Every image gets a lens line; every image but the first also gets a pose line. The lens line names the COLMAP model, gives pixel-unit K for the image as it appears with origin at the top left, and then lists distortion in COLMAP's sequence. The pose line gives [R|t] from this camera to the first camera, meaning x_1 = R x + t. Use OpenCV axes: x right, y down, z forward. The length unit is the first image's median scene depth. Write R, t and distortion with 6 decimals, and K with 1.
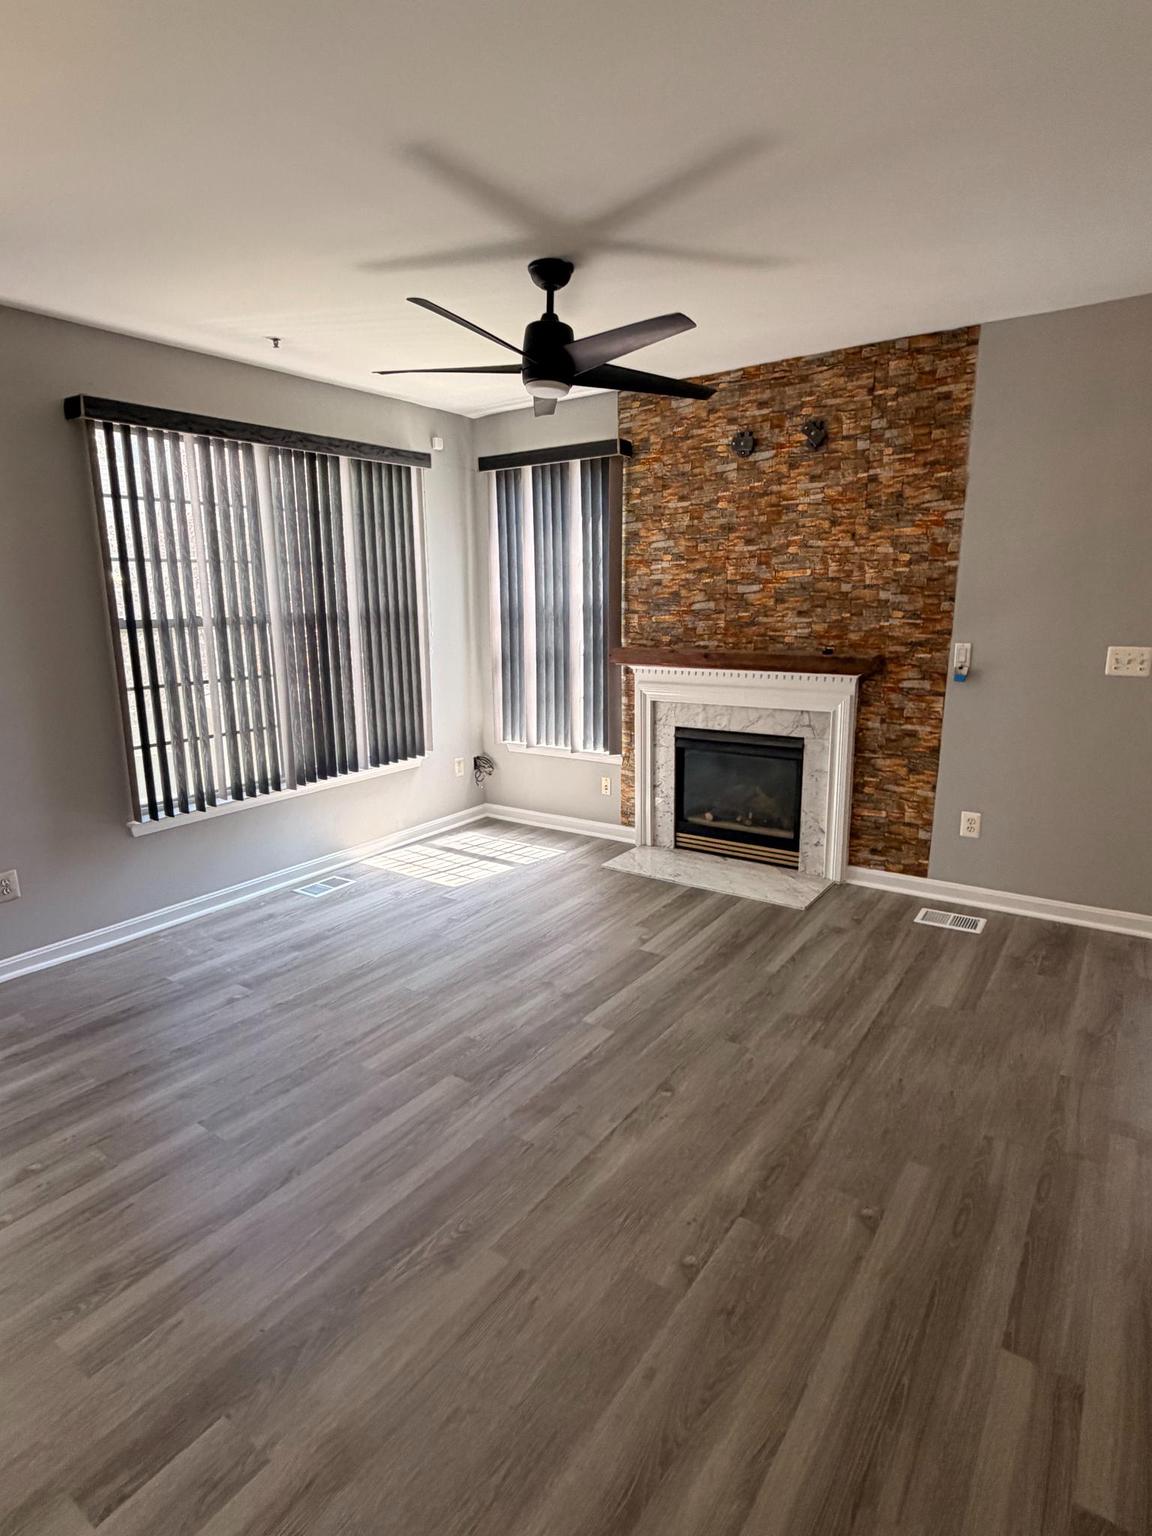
lens RADIAL K [[823.9, 0, 578.6], [0, 823.9, 764.7], [0, 0, 1]] dist [0.002284, 0.000801]
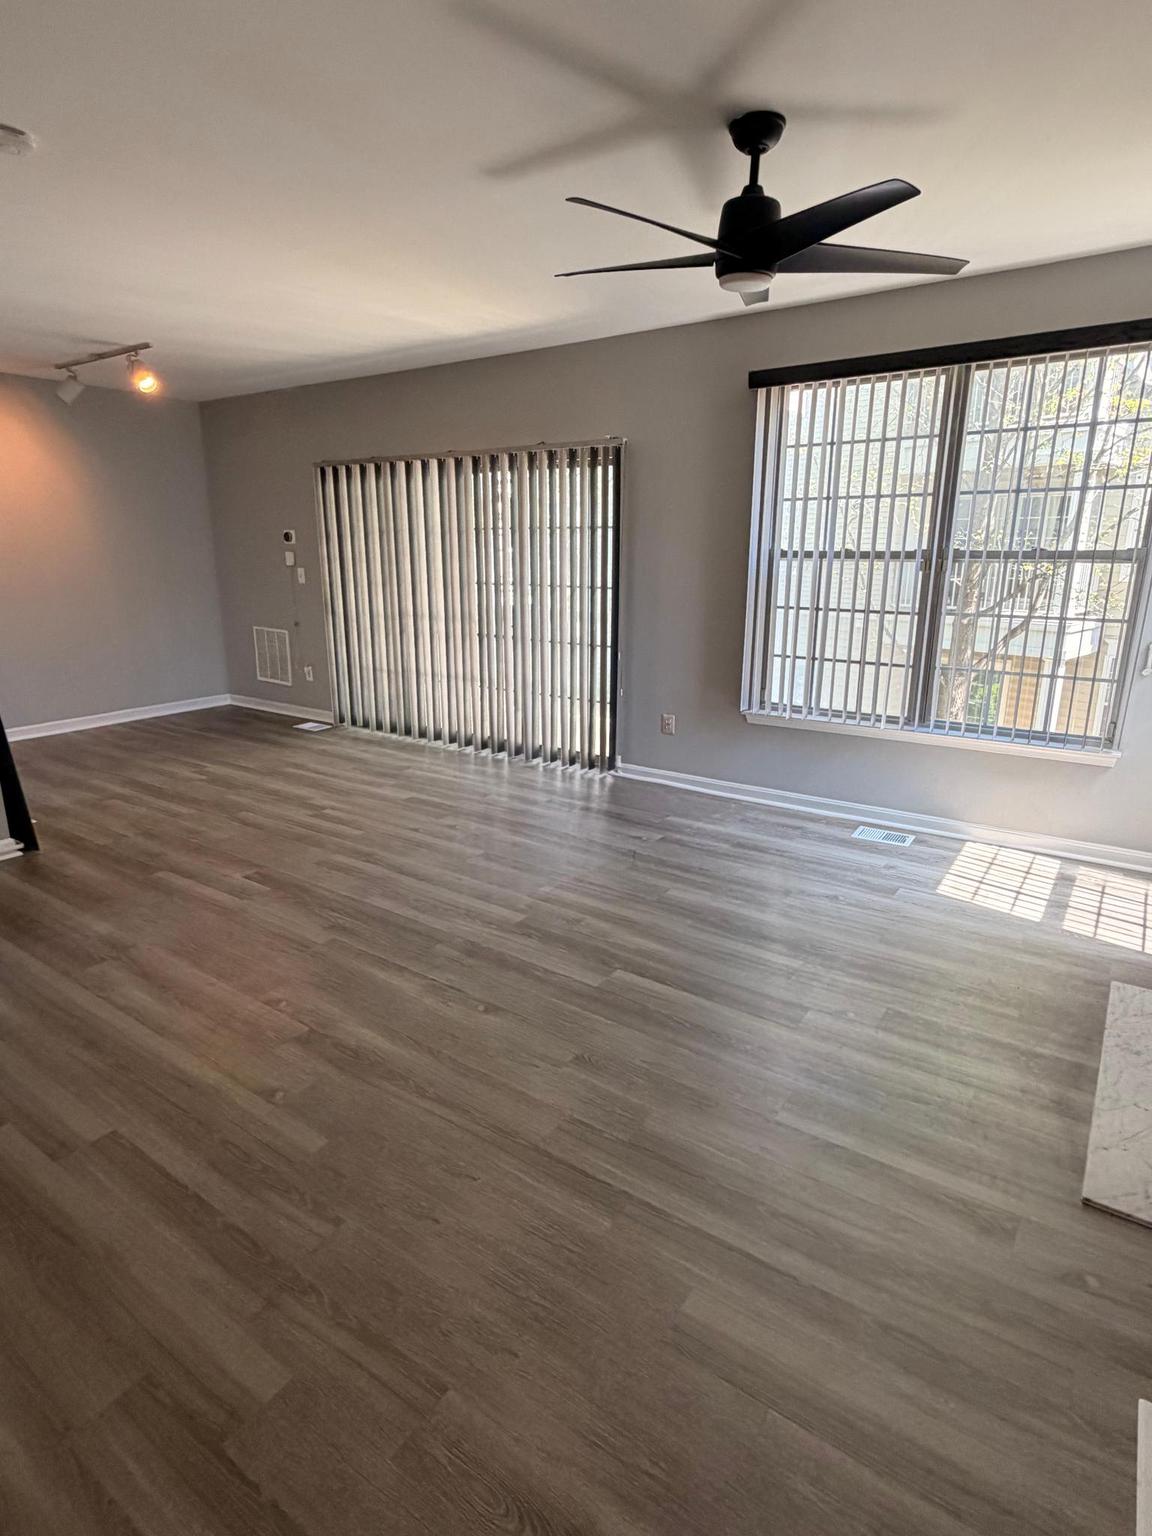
lens RADIAL K [[823.9, 0, 578.6], [0, 823.9, 764.7], [0, 0, 1]] dist [0.002284, 0.000801]
pose [[0.002701, 0.273380, -0.961902, 0.629484], [-0.199940, 0.942631, 0.267341, -0.125172], [0.979804, 0.191601, 0.057206, 0.602333]]
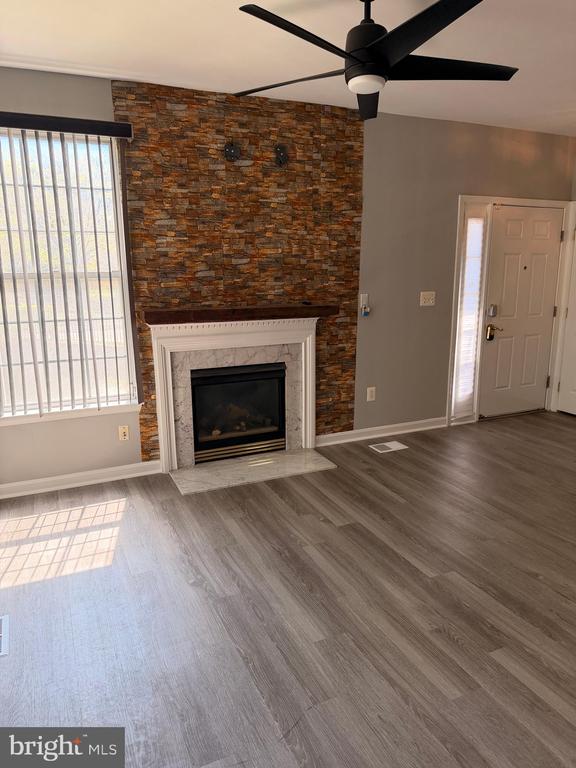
lens RADIAL K [[525.9, 0, 288.7], [0, 525.9, 387.7], [0, 0, 1]] dist [0.151659, -0.294505]
pose [[0.512986, -0.175308, 0.840305, -0.555578], [0.177301, 0.979454, 0.096099, -0.079709], [-0.839886, 0.099689, 0.533529, 0.496683]]
